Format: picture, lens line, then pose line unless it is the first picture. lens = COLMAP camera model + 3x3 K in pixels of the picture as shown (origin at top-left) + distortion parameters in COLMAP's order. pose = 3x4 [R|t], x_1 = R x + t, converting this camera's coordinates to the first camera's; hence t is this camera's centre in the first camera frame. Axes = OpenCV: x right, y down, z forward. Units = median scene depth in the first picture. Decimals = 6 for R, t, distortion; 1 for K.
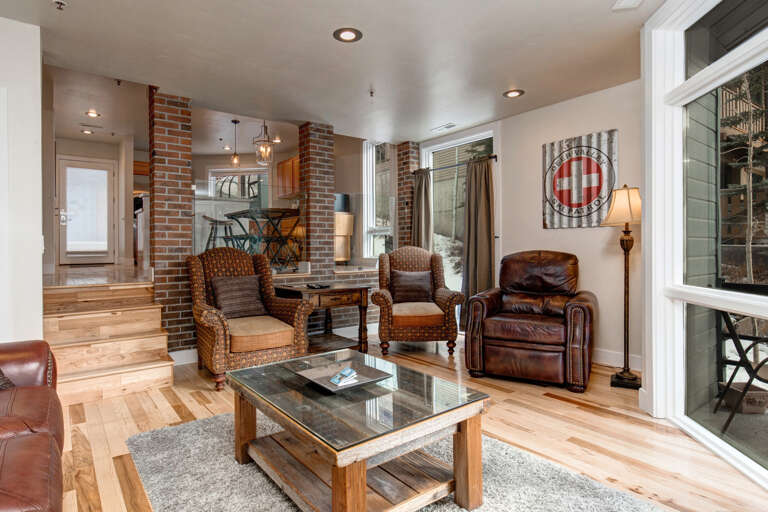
lens RADIAL K [[422.5, 0, 385.7], [0, 422.5, 250.5], [0, 0, 1]] dist [0.000746, 0.000563]
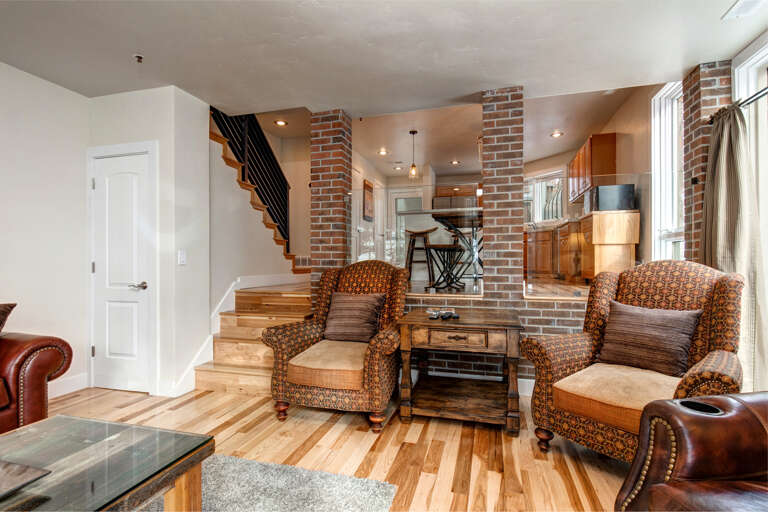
lens RADIAL K [[367.2, 0, 383.5], [0, 367.2, 261.5], [0, 0, 1]] dist [0.000578, 0.000894]
pose [[0.584322, 0.006877, -0.811492, 0.239877], [-0.008433, 0.999962, 0.002402, -0.005888], [0.811478, 0.005440, 0.584358, 0.476007]]
